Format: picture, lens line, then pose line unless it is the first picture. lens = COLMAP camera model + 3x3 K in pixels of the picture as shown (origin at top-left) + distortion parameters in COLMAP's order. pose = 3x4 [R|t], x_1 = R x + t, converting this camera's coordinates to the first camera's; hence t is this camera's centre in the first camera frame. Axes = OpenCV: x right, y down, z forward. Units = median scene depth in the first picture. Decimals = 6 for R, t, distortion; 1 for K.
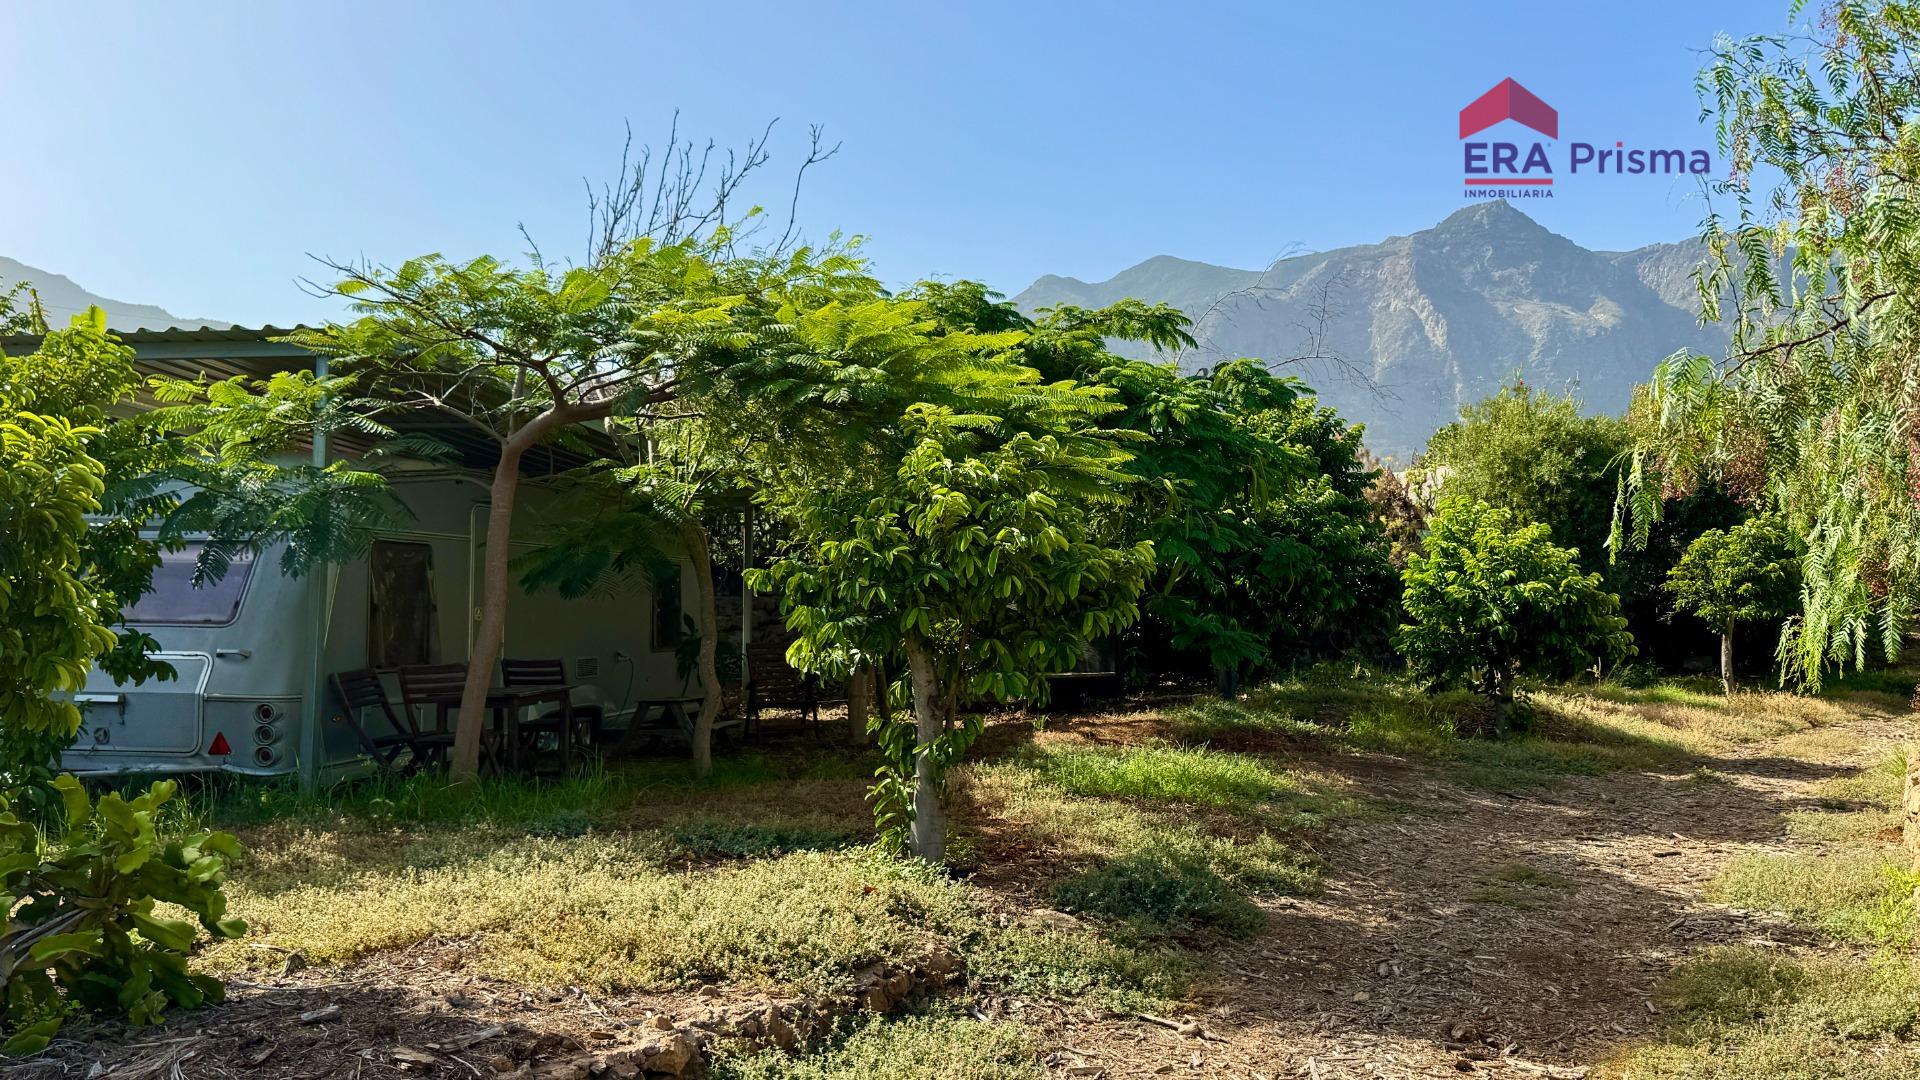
lens RADIAL K [[2860.1, 0, 1015.9], [0, 2860.1, 556.5], [0, 0, 1]] dist [0.191387, 0.000000]
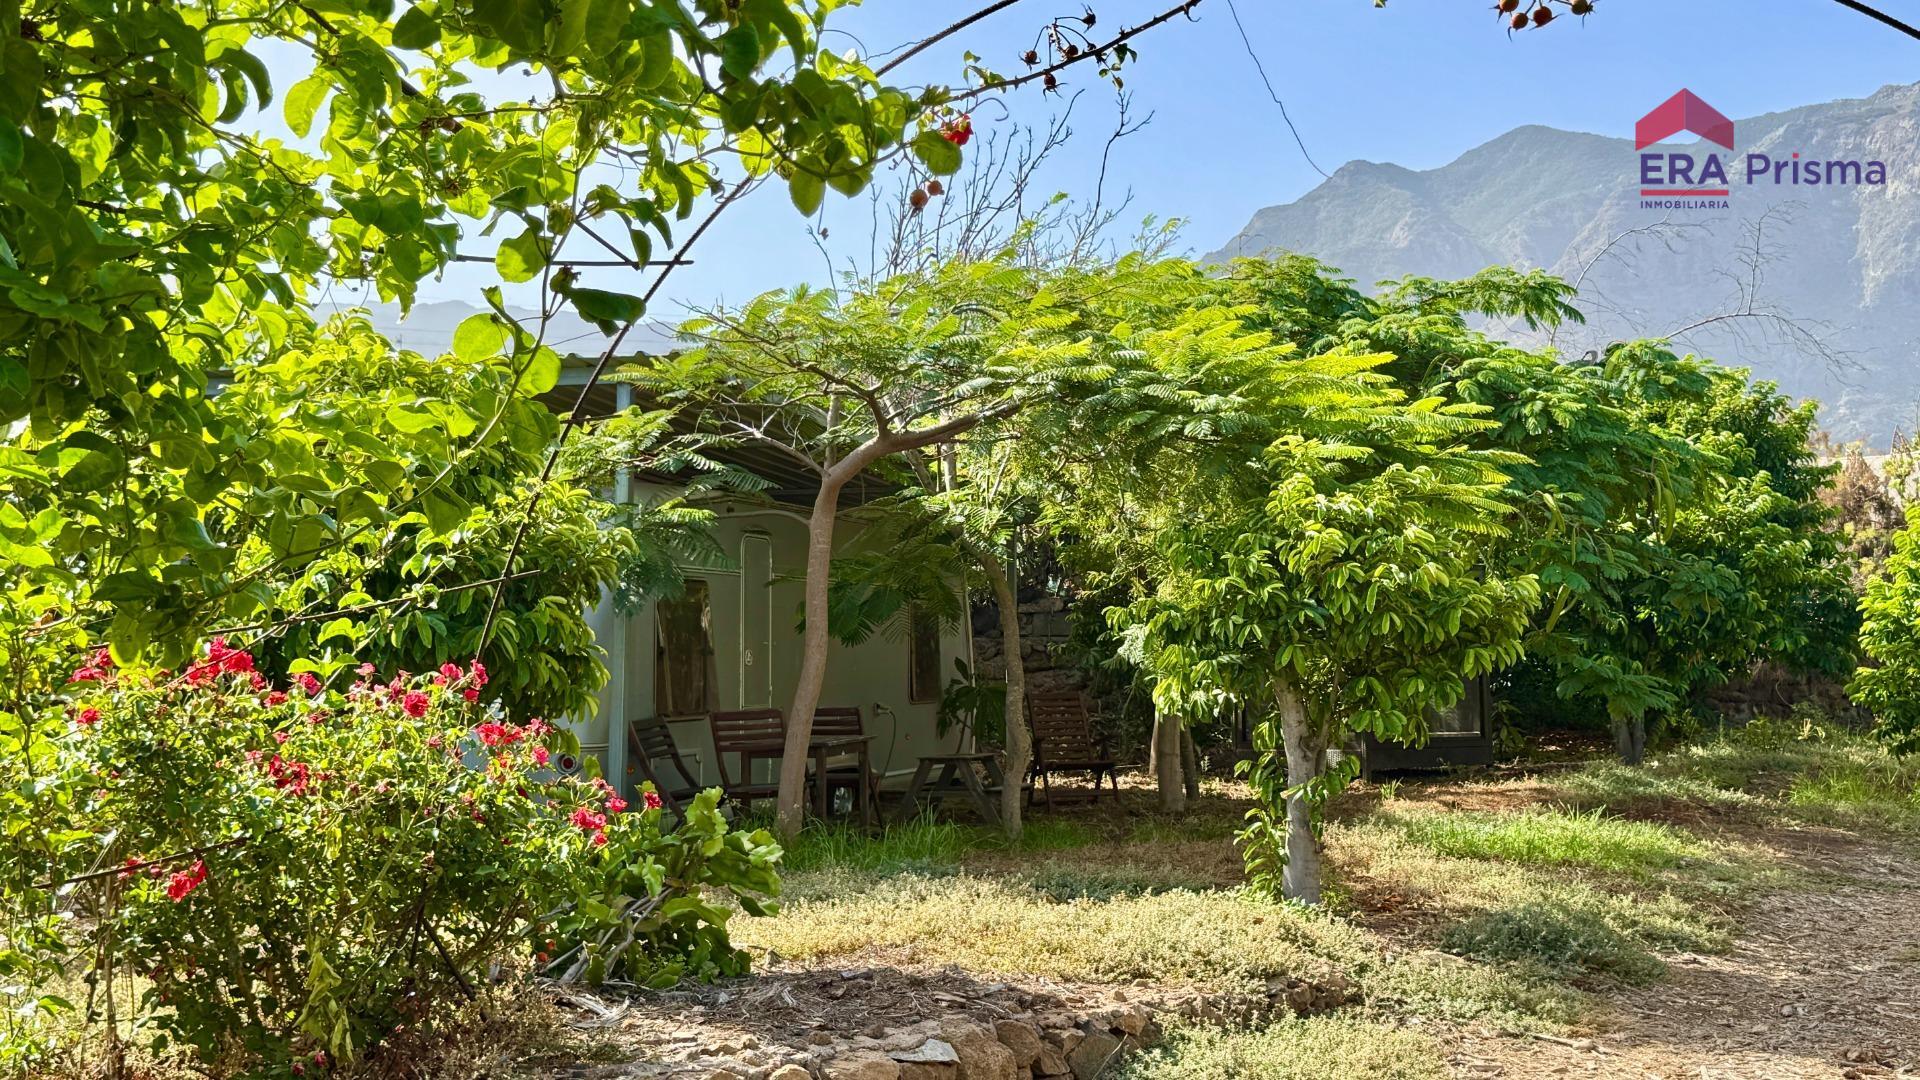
lens RADIAL K [[2396.3, 0, 948.2], [0, 2396.3, 547.7], [0, 0, 1]] dist [0.041655, 0.000000]
pose [[0.980971, -0.013546, -0.193680, 0.013932], [0.009244, 0.999690, -0.023099, 0.002960], [0.193933, 0.020869, 0.980793, 0.231495]]
